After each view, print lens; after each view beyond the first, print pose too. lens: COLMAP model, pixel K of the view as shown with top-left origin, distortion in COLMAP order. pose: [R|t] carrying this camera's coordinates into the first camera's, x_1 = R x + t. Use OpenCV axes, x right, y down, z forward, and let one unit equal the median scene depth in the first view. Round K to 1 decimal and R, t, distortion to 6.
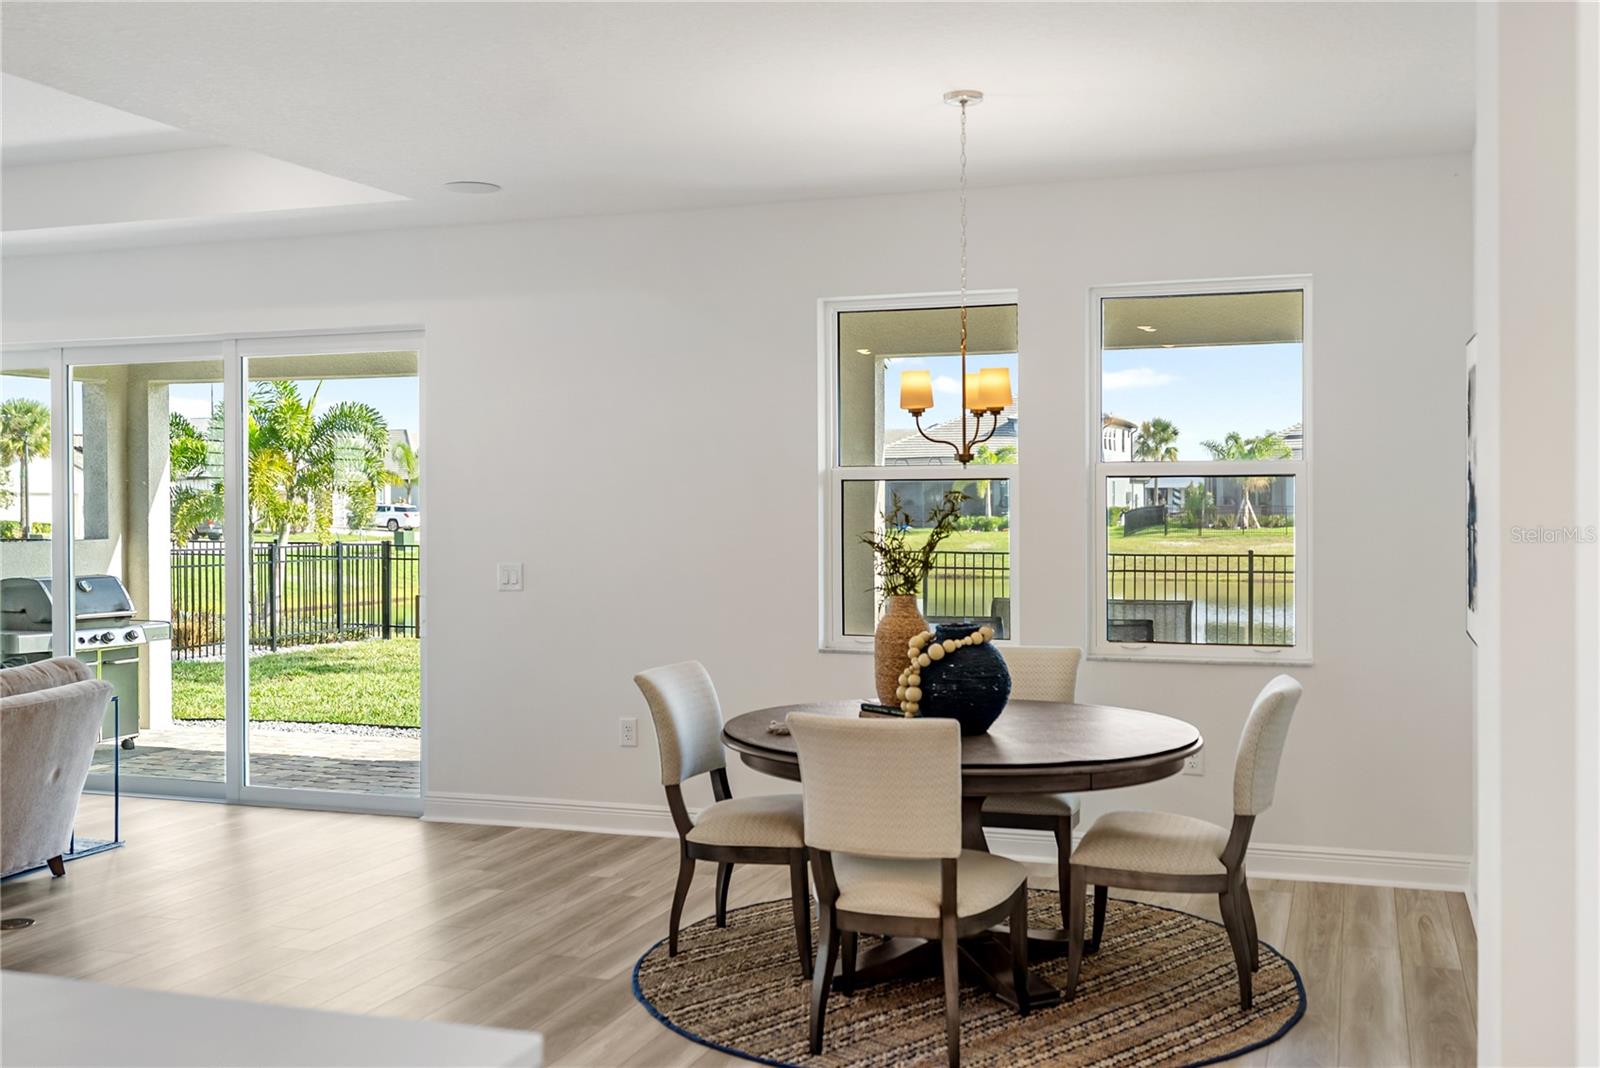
lens RADIAL K [[1561.4, 0, 800.8], [0, 1561.4, 534.5], [0, 0, 1]] dist [-0.013416, 0.000000]
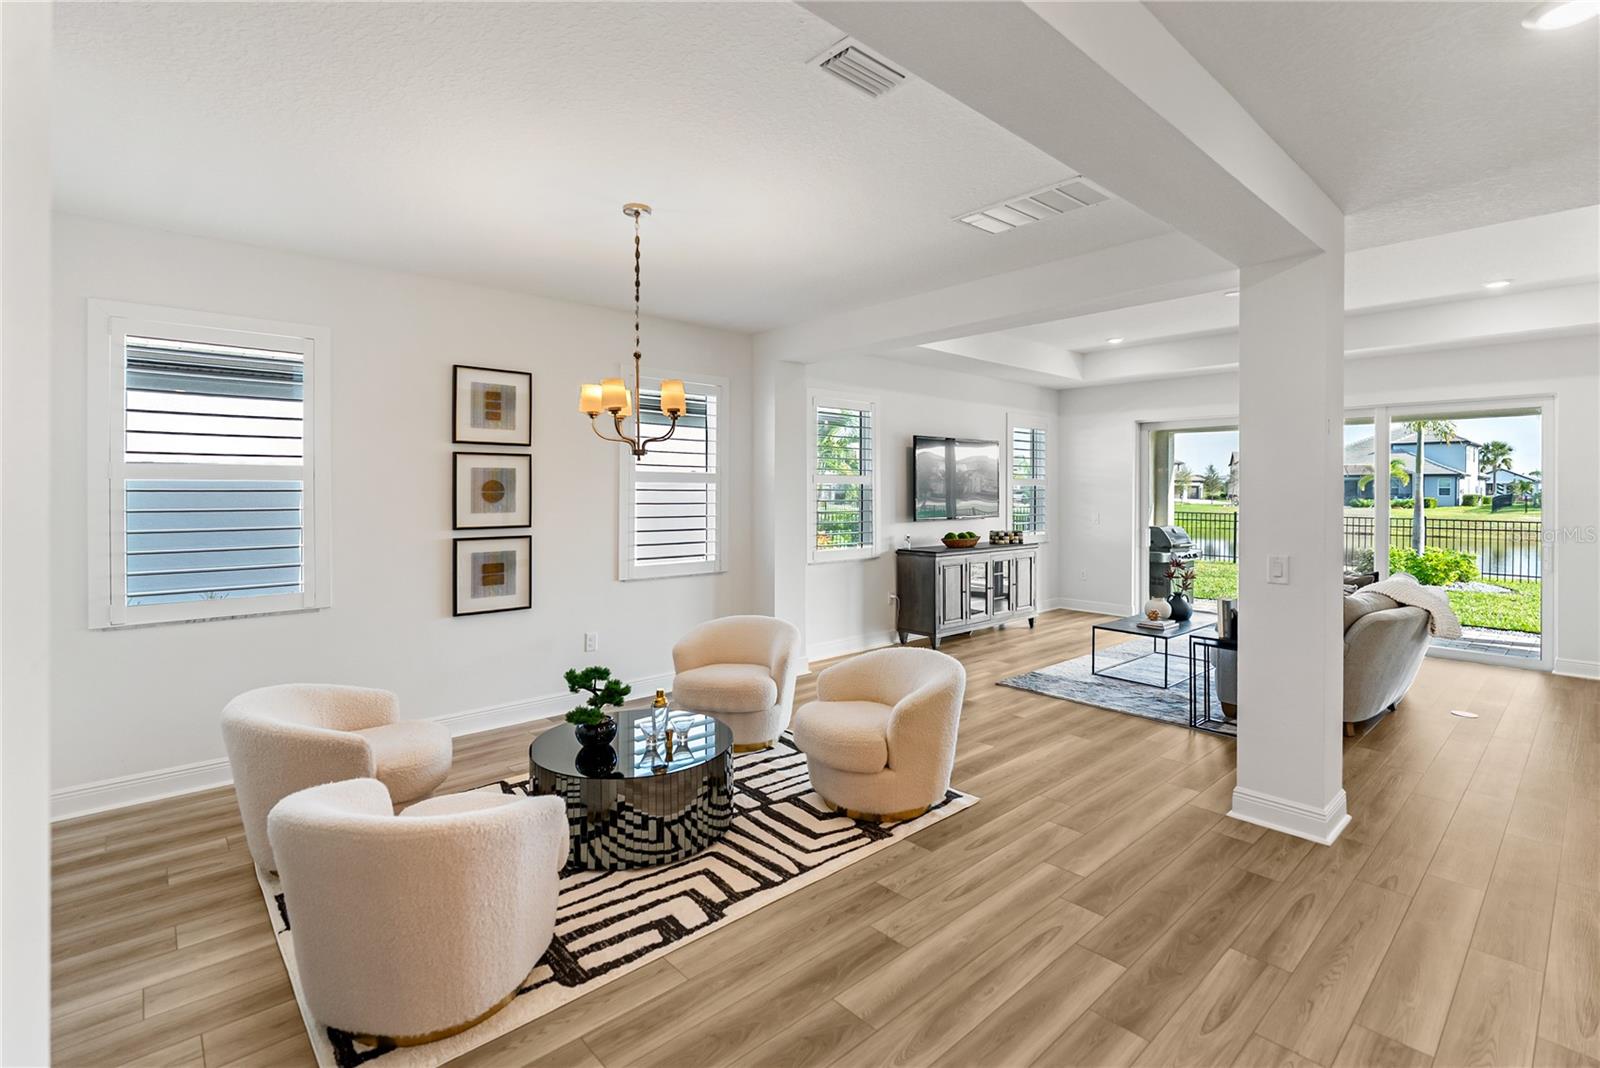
lens RADIAL K [[718.0, 0, 786.8], [0, 718.0, 499.3], [0, 0, 1]] dist [-0.011080, -0.000117]
pose [[0.873759, 0.010948, -0.486236, -0.838948], [-0.014477, 0.999889, -0.003503, 0.002897], [0.486144, 0.010100, 0.873820, -0.175607]]
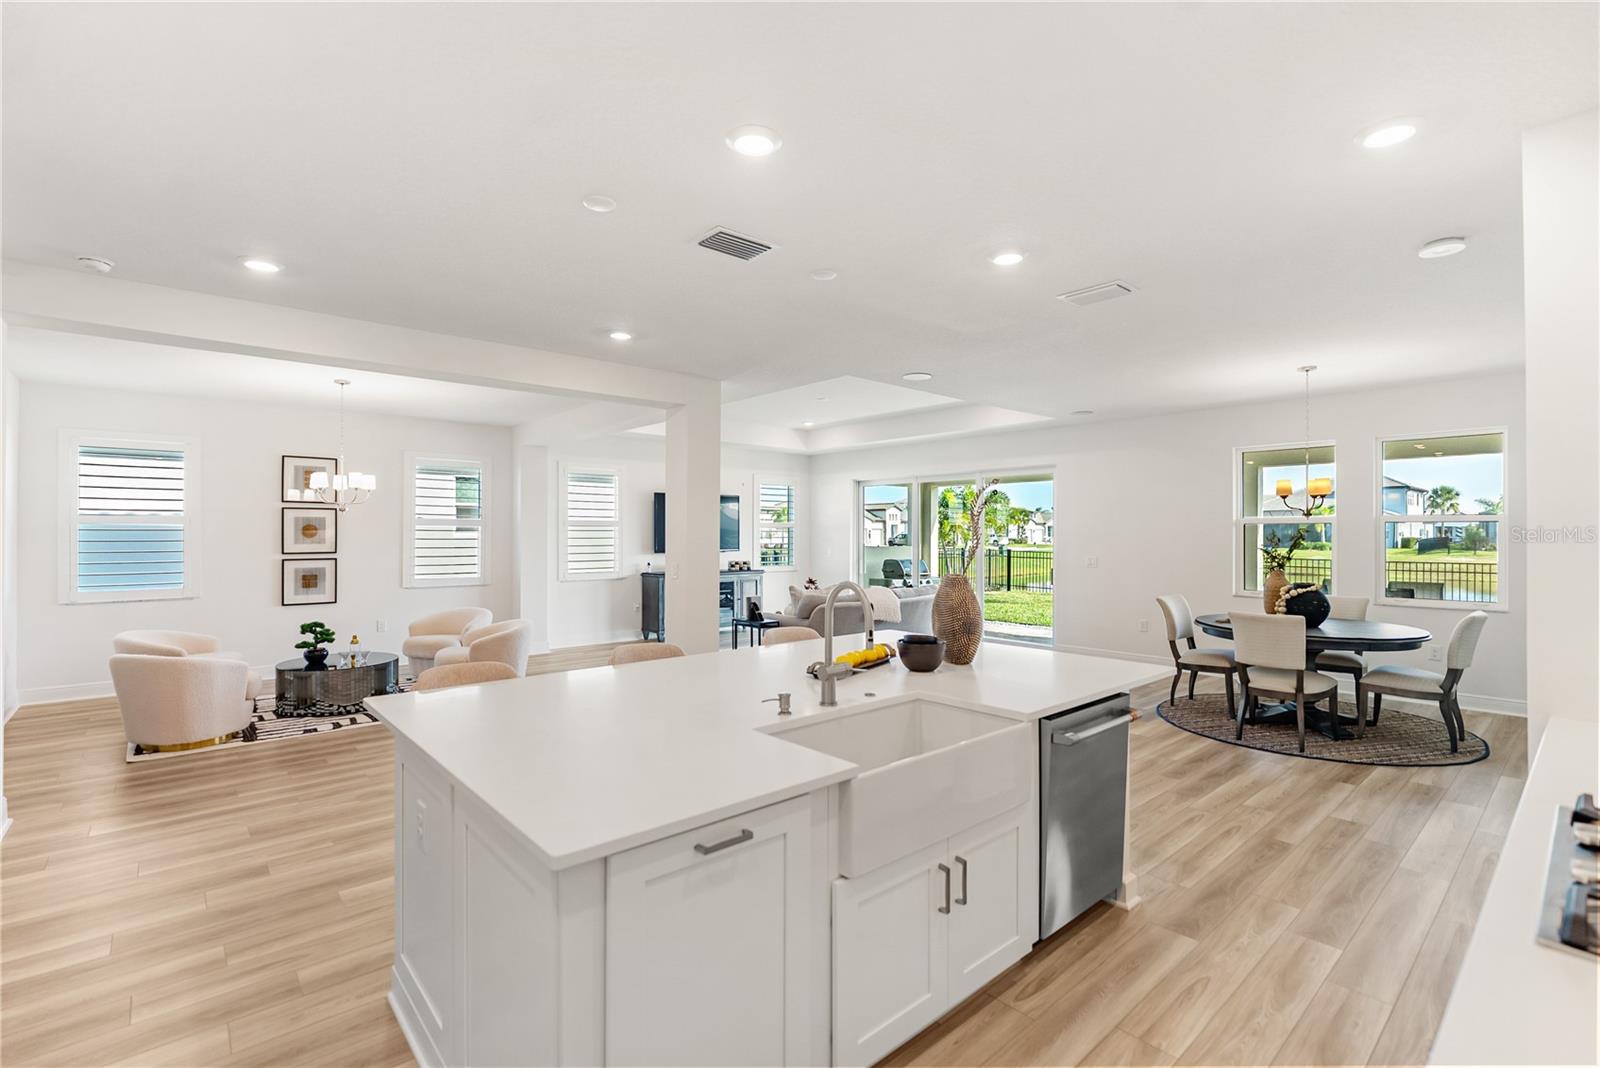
lens RADIAL K [[718.0, 0, 797.4], [0, 718.0, 532.3], [0, 0, 1]] dist [-0.011080, -0.000117]
pose [[0.869927, 0.003574, -0.493168, -0.036833], [-0.014425, 0.999730, -0.018200, 0.009797], [0.492970, 0.022947, 0.869744, -0.347076]]
